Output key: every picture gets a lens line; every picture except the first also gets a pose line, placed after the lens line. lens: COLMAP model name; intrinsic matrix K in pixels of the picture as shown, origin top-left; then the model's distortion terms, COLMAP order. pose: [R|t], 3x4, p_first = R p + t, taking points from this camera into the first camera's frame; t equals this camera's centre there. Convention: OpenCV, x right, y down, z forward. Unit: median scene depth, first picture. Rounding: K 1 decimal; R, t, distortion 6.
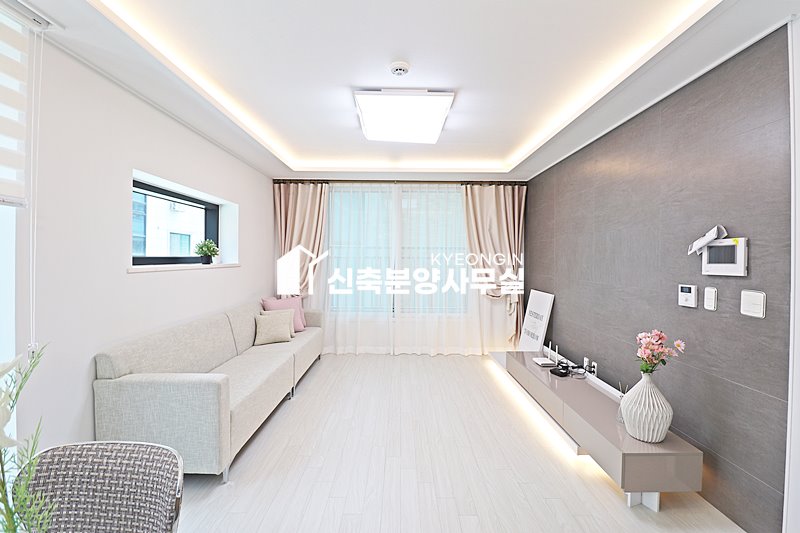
lens RADIAL K [[370.1, 0, 400.3], [0, 370.1, 260.1], [0, 0, 1]] dist [-0.009669, -0.006679]
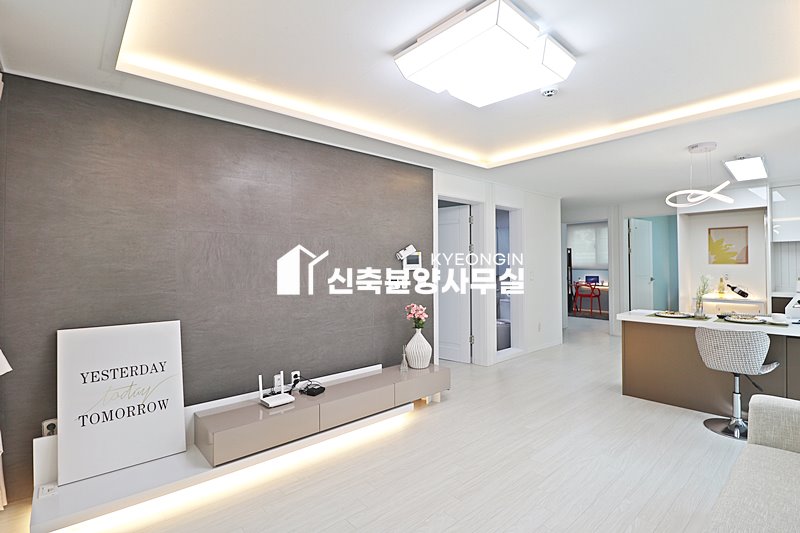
lens RADIAL K [[391.0, 0, 400.5], [0, 391.0, 259.9], [0, 0, 1]] dist [0.003518, -0.001316]
pose [[-0.666118, -0.000217, 0.745846, -0.374608], [0.001302, 0.999998, 0.001455, -0.009438], [-0.745845, 0.001940, -0.666116, 1.367248]]
